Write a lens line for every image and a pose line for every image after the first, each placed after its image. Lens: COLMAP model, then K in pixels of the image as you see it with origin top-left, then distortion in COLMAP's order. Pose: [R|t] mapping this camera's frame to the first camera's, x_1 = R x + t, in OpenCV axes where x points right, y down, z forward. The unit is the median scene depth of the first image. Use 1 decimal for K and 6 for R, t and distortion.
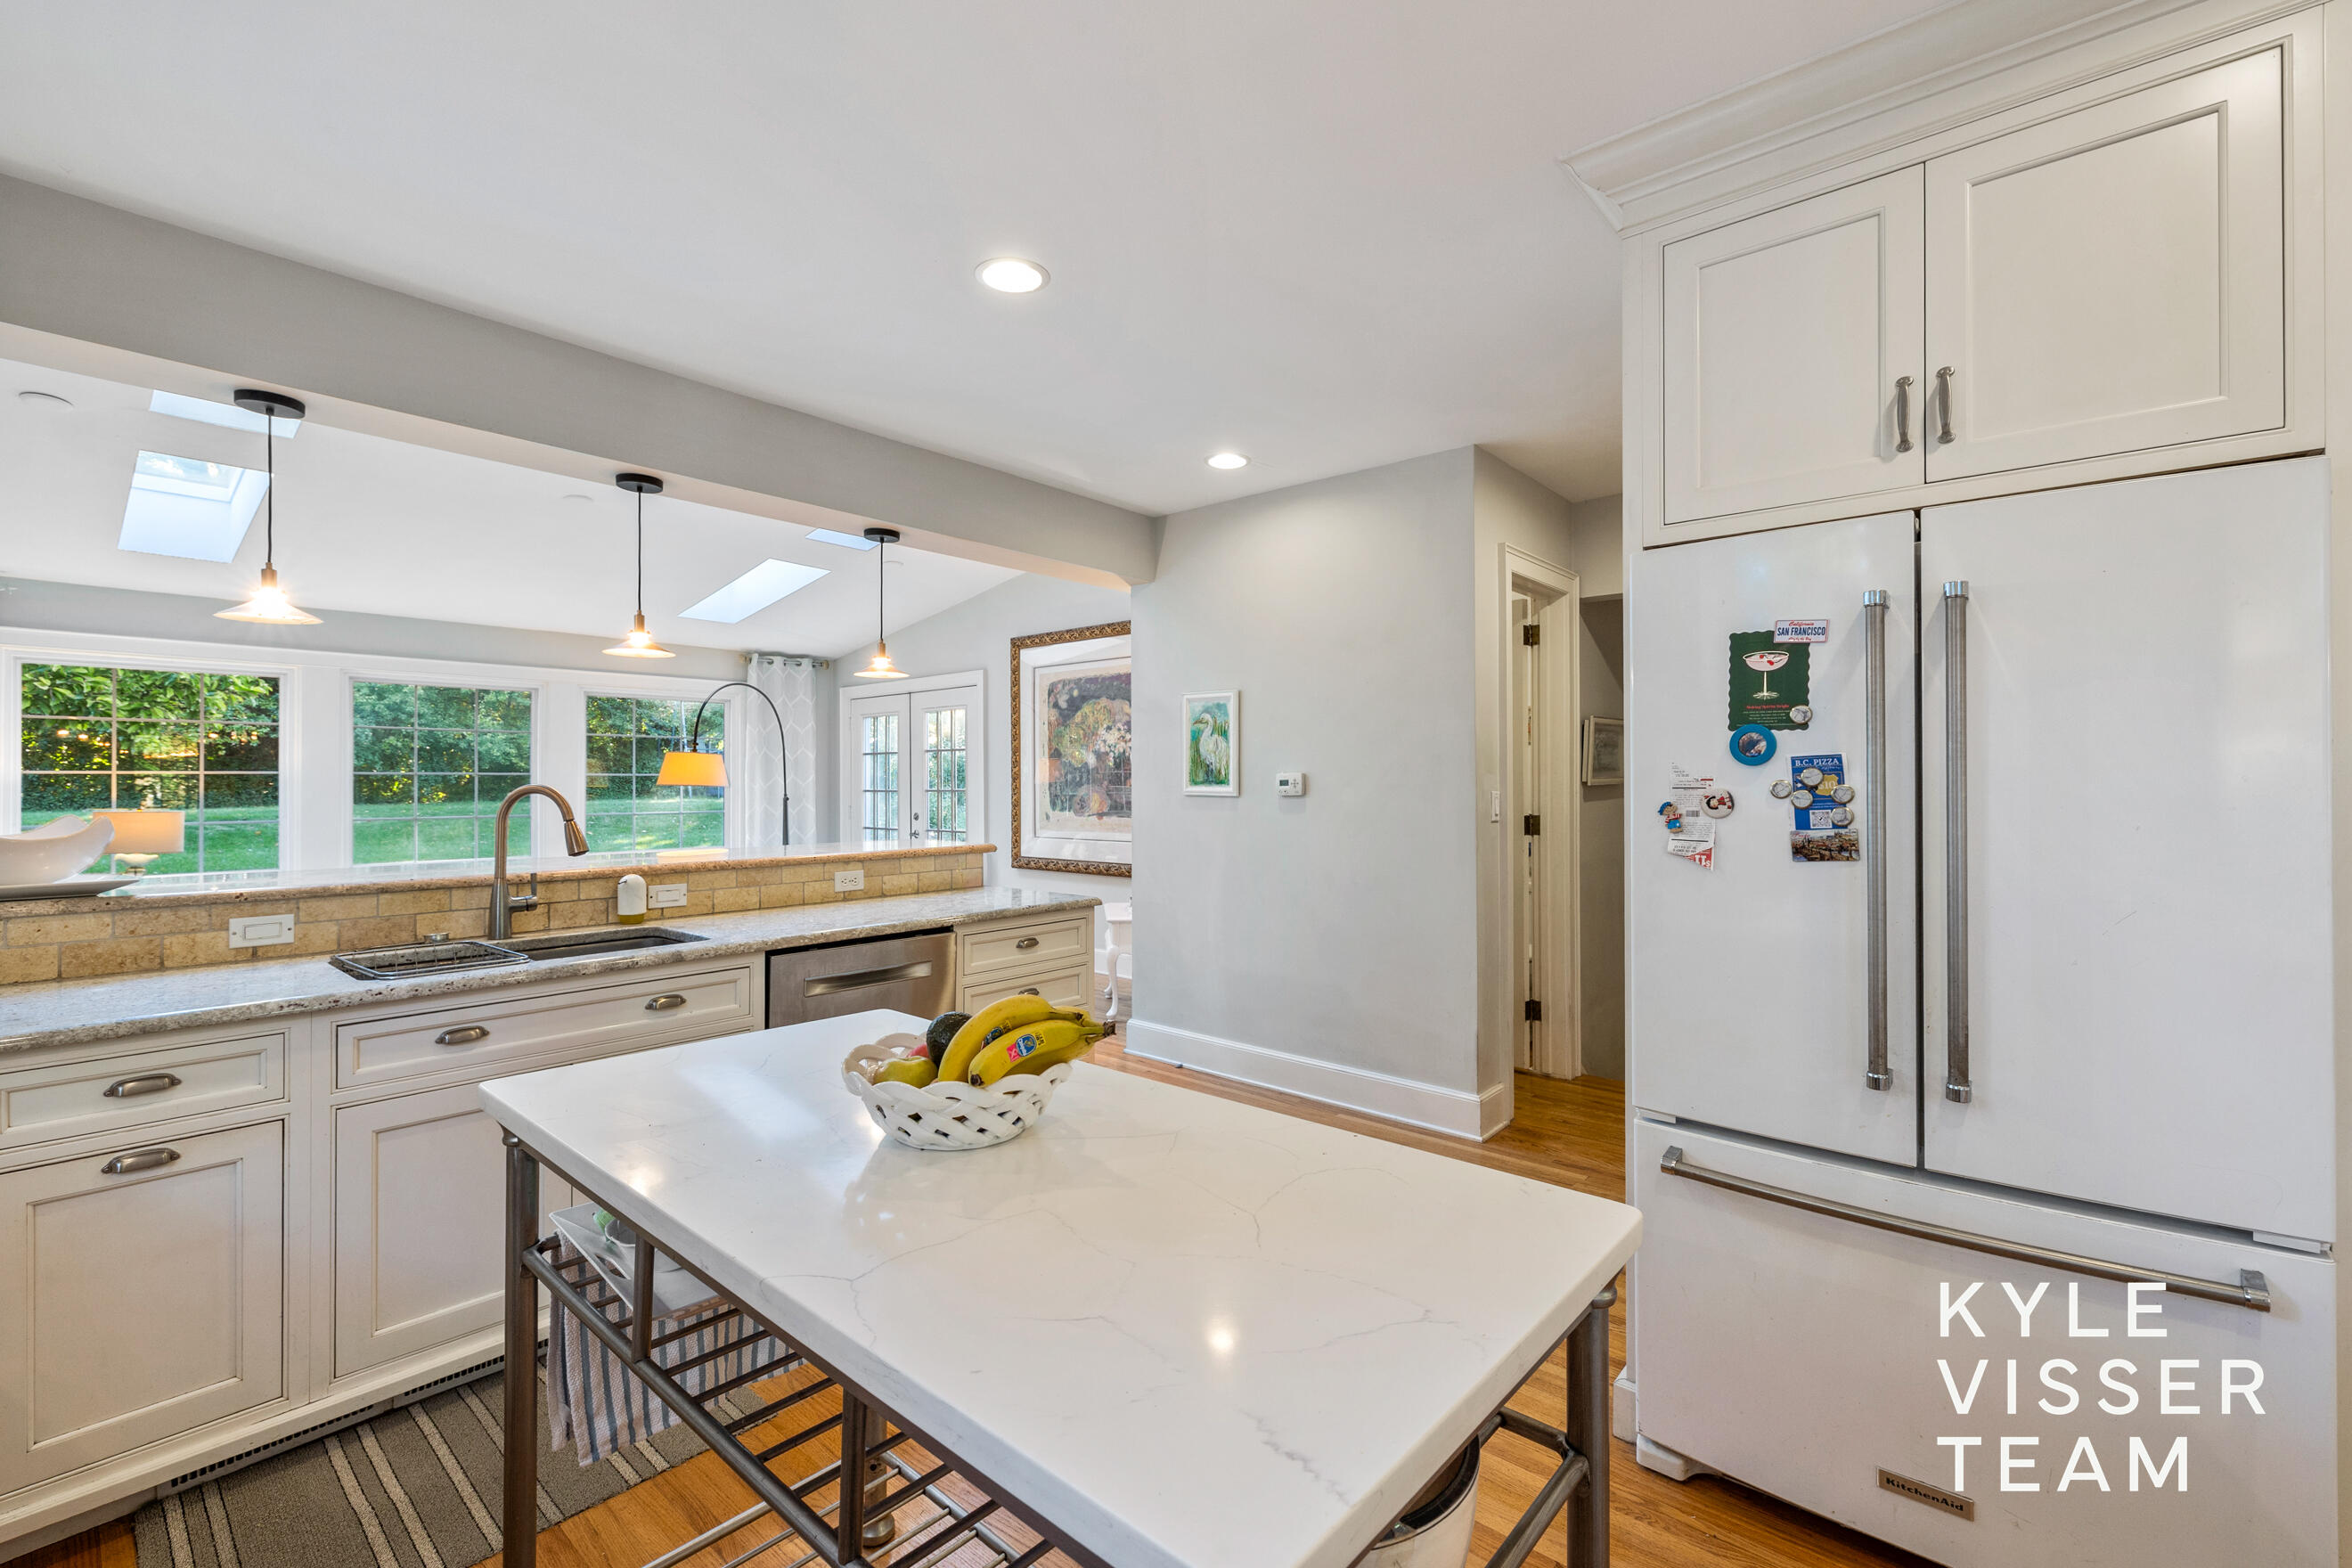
lens RADIAL K [[1007.4, 0, 1196.3], [0, 1007.4, 775.6], [0, 0, 1]] dist [0.000748, 0.000128]
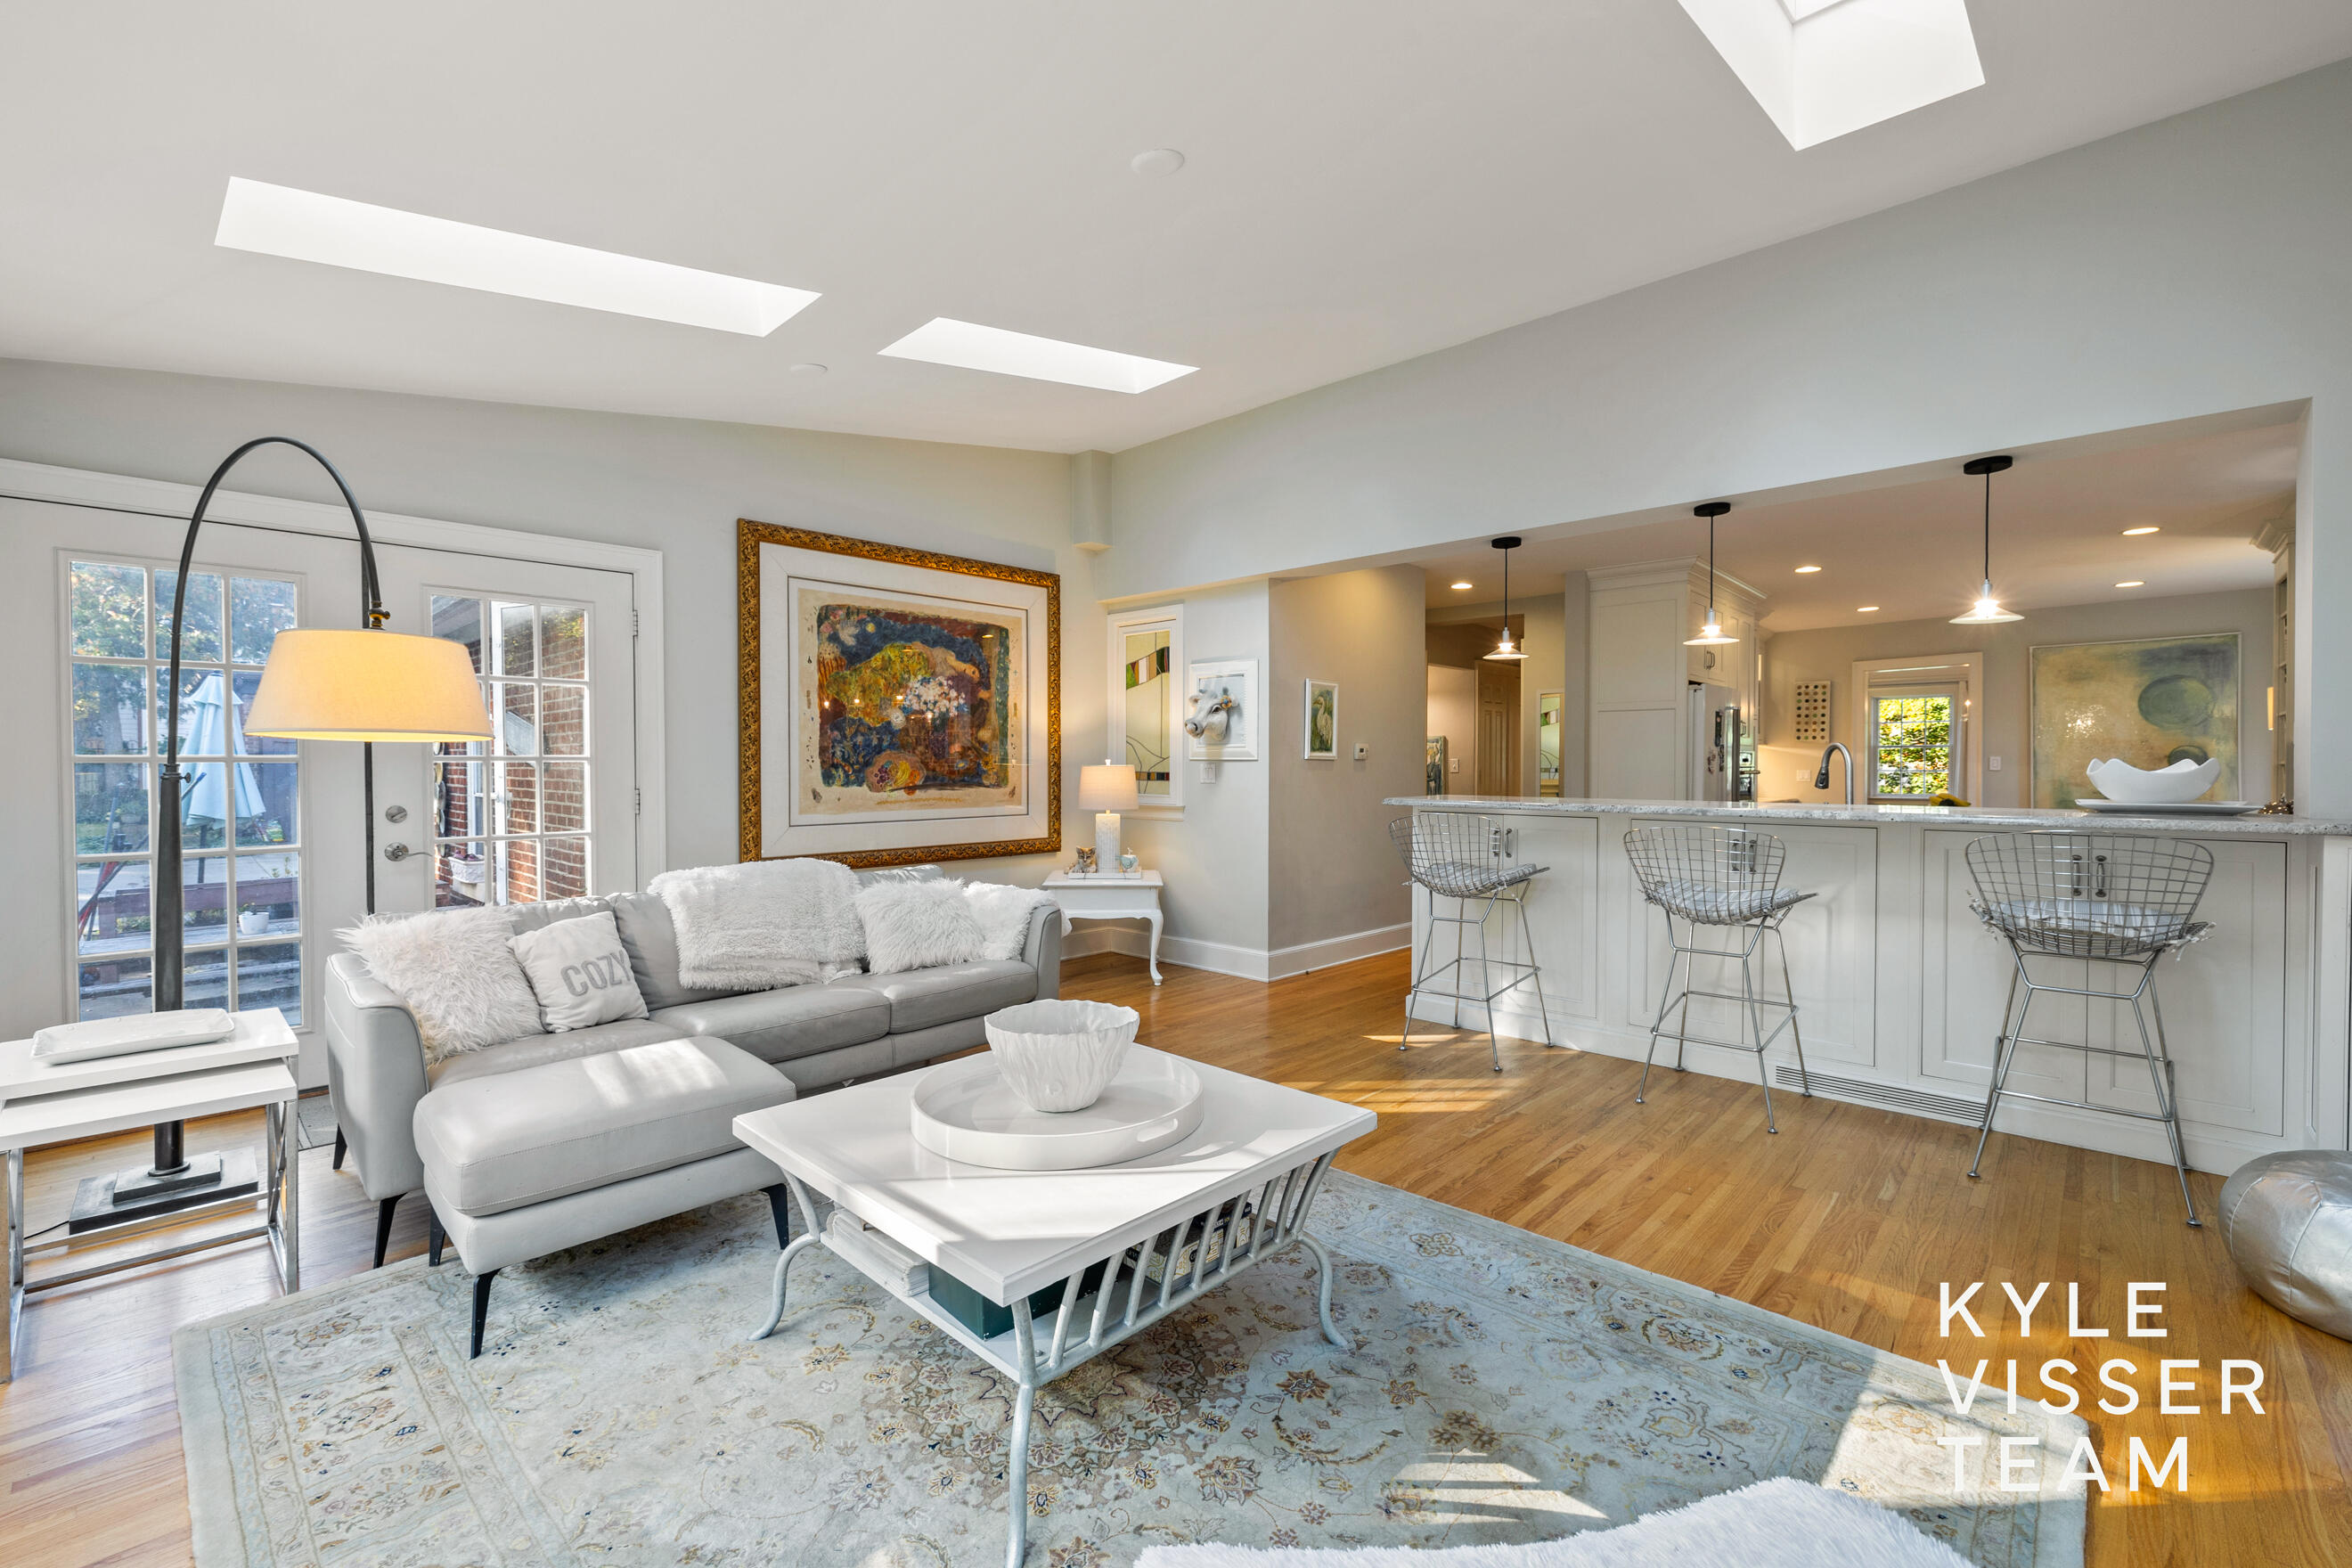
lens RADIAL K [[1007.4, 0, 1158.4], [0, 1007.4, 780.5], [0, 0, 1]] dist [0.000748, 0.000128]
pose [[0.057468, -0.011570, 0.998280, -2.229785], [-0.007184, 0.999902, 0.012003, 0.055210], [-0.998322, -0.007862, 0.057379, 1.922362]]
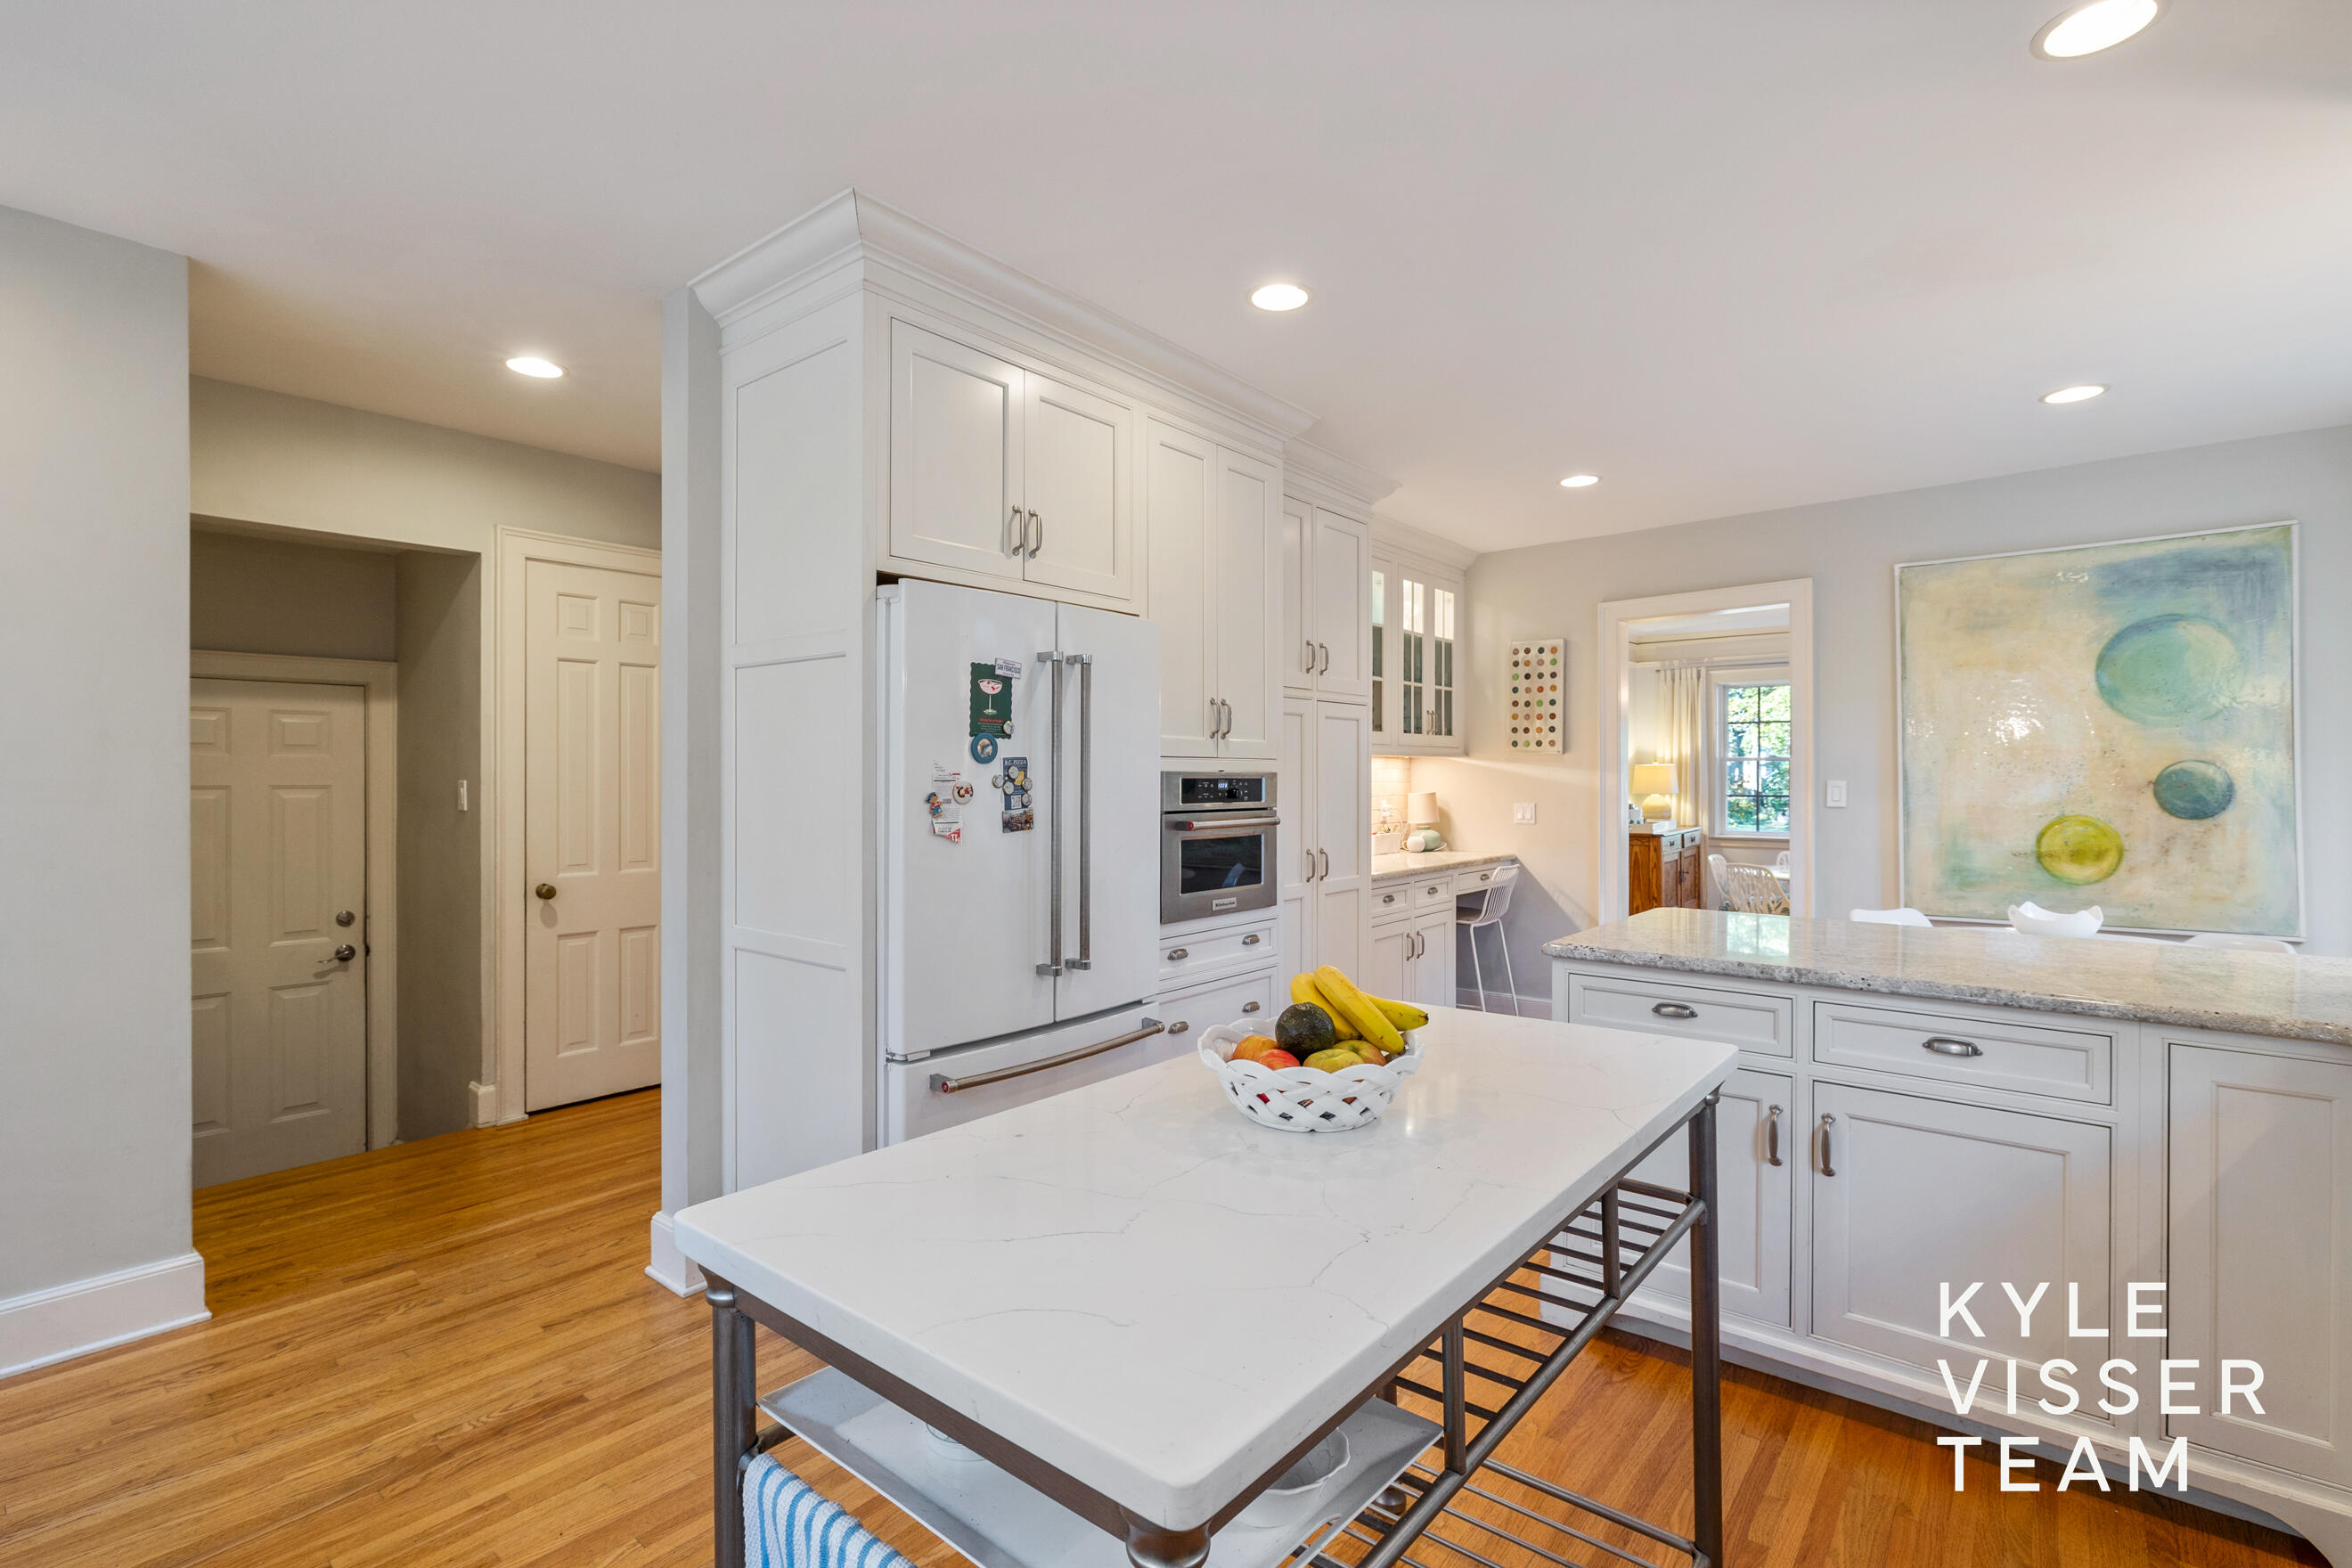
lens RADIAL K [[1071.9, 0, 1178.6], [0, 1071.9, 775.4], [0, 0, 1]] dist [-0.003775, -0.000045]
pose [[-0.004733, 0.001234, 0.999988, -0.851391], [-0.005038, 0.999987, -0.001258, 0.005886], [-0.999976, -0.005044, -0.004727, 0.732473]]
